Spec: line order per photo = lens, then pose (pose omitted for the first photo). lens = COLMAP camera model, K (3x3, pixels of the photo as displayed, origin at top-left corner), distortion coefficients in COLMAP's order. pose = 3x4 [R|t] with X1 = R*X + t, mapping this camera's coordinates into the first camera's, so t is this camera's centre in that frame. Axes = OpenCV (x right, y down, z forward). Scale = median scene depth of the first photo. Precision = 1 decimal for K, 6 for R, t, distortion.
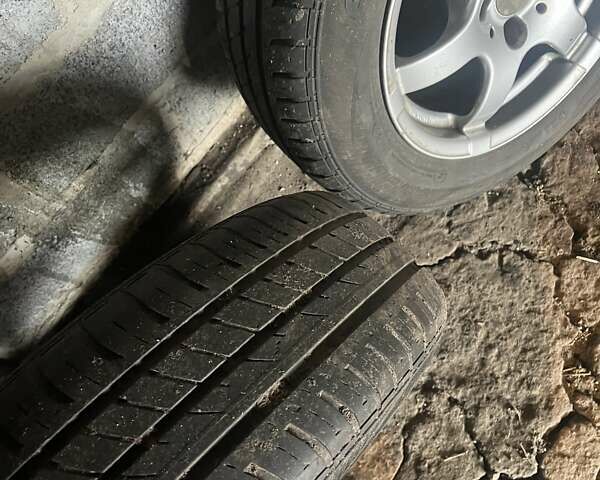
lens RADIAL K [[604.6, 0, 297.6], [0, 604.6, 240.9], [0, 0, 1]] dist [0.023345, 0.000000]
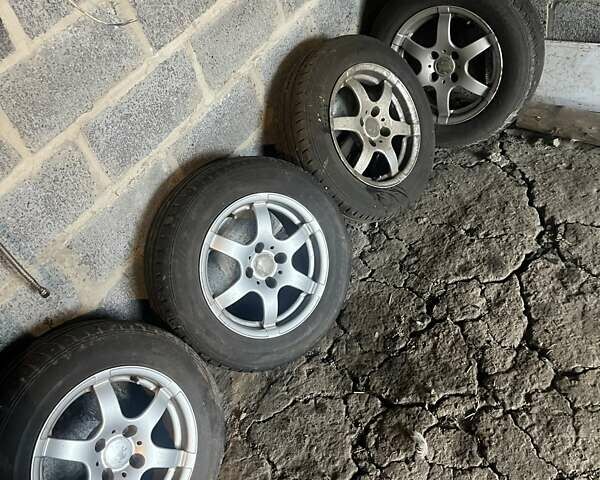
lens RADIAL K [[604.6, 0, 301.0], [0, 604.6, 240.2], [0, 0, 1]] dist [0.023345, 0.000000]
pose [[0.987208, -0.159081, 0.010617, 0.360897], [0.138320, 0.821443, -0.553262, 0.655410], [0.079292, 0.547653, 0.832940, -0.818833]]
